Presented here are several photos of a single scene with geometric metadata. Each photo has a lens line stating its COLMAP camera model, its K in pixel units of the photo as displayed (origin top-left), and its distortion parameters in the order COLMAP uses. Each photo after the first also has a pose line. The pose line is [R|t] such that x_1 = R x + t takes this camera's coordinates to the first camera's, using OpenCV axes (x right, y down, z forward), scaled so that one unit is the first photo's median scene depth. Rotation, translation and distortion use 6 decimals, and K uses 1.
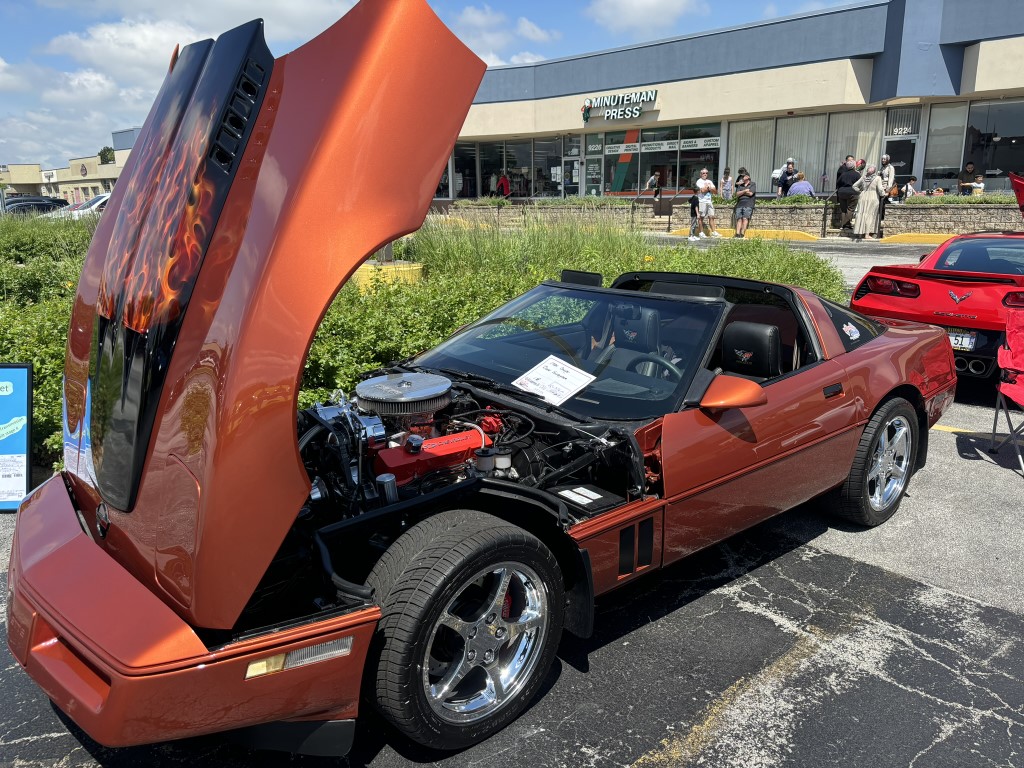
lens RADIAL K [[791.1, 0, 509.4], [0, 791.1, 364.9], [0, 0, 1]] dist [0.100360, -0.130747]
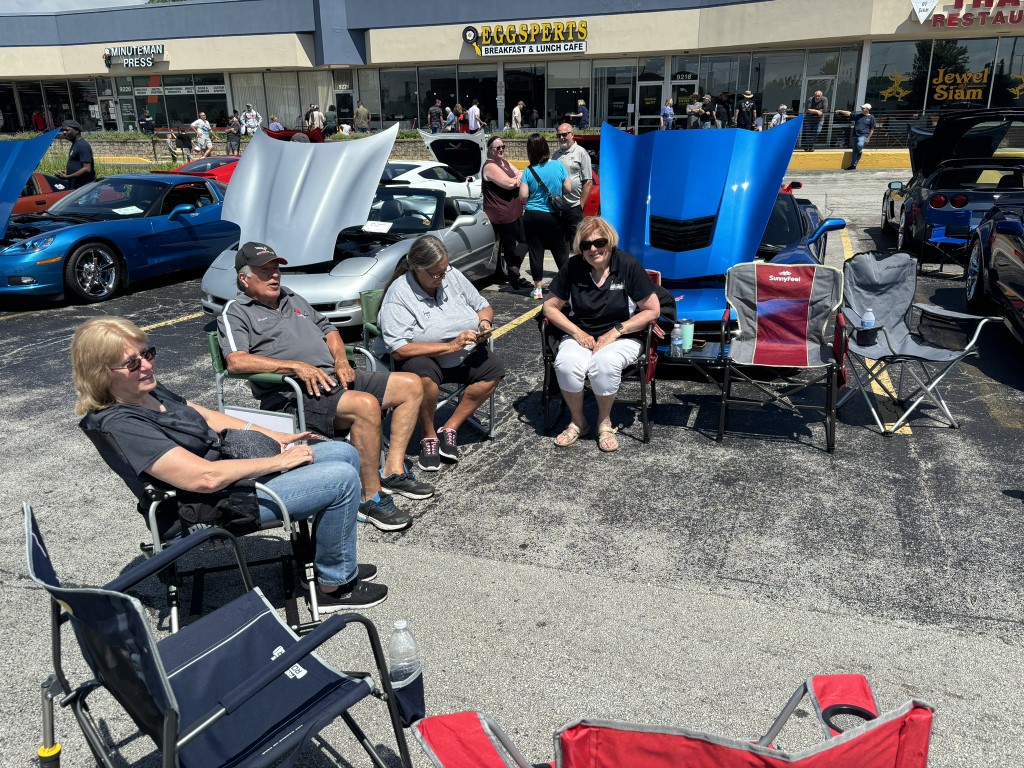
lens RADIAL K [[776.3, 0, 512.0], [0, 776.3, 384.0], [0, 0, 1]] dist [0.046293, -0.054168]
pose [[0.895266, -0.140591, 0.422768, 0.087434], [0.094402, 0.987220, 0.128390, 0.076990], [-0.435416, -0.075033, 0.897097, -0.397219]]
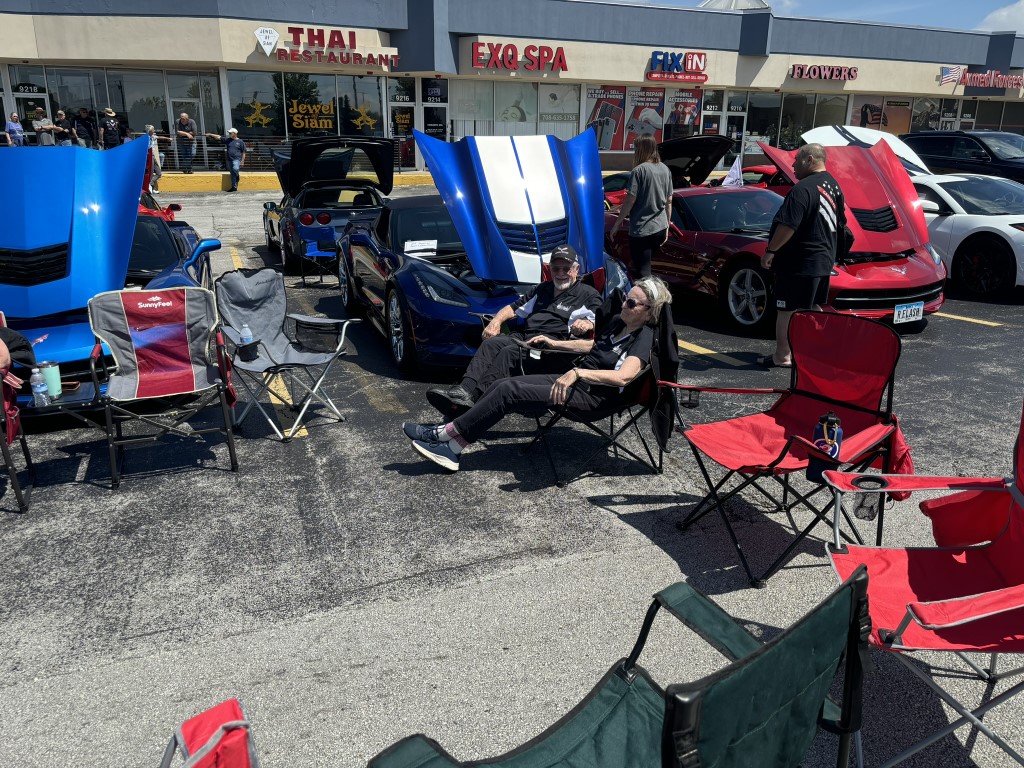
lens RADIAL K [[775.2, 0, 511.8], [0, 775.2, 391.8], [0, 0, 1]] dist [0.023101, -0.012278]
pose [[0.375259, -0.264089, 0.888503, 0.092159], [0.176331, 0.961389, 0.211279, 0.077725], [-0.909993, 0.077386, 0.407337, -0.399777]]
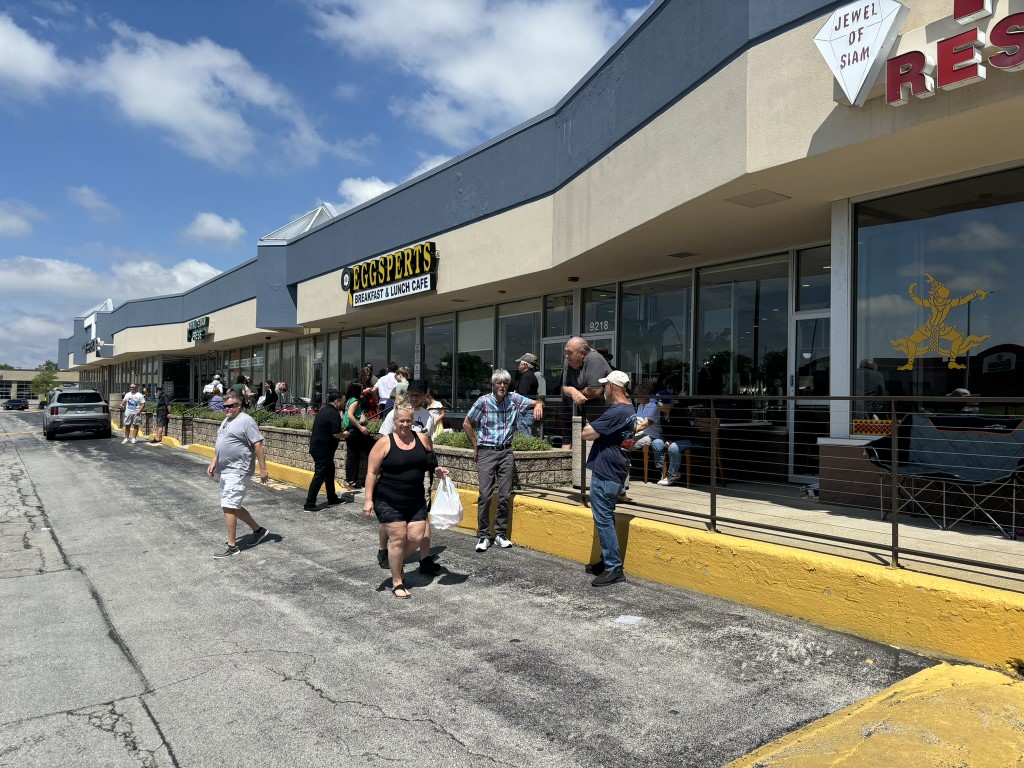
lens RADIAL K [[776.3, 0, 512.0], [0, 776.3, 384.0], [0, 0, 1]] dist [0.046293, -0.054168]
pose [[0.988817, 0.013225, -0.148549, 0.861527], [-0.045874, 0.974741, -0.218576, -0.022783], [0.141906, 0.222946, 0.964447, -0.008112]]
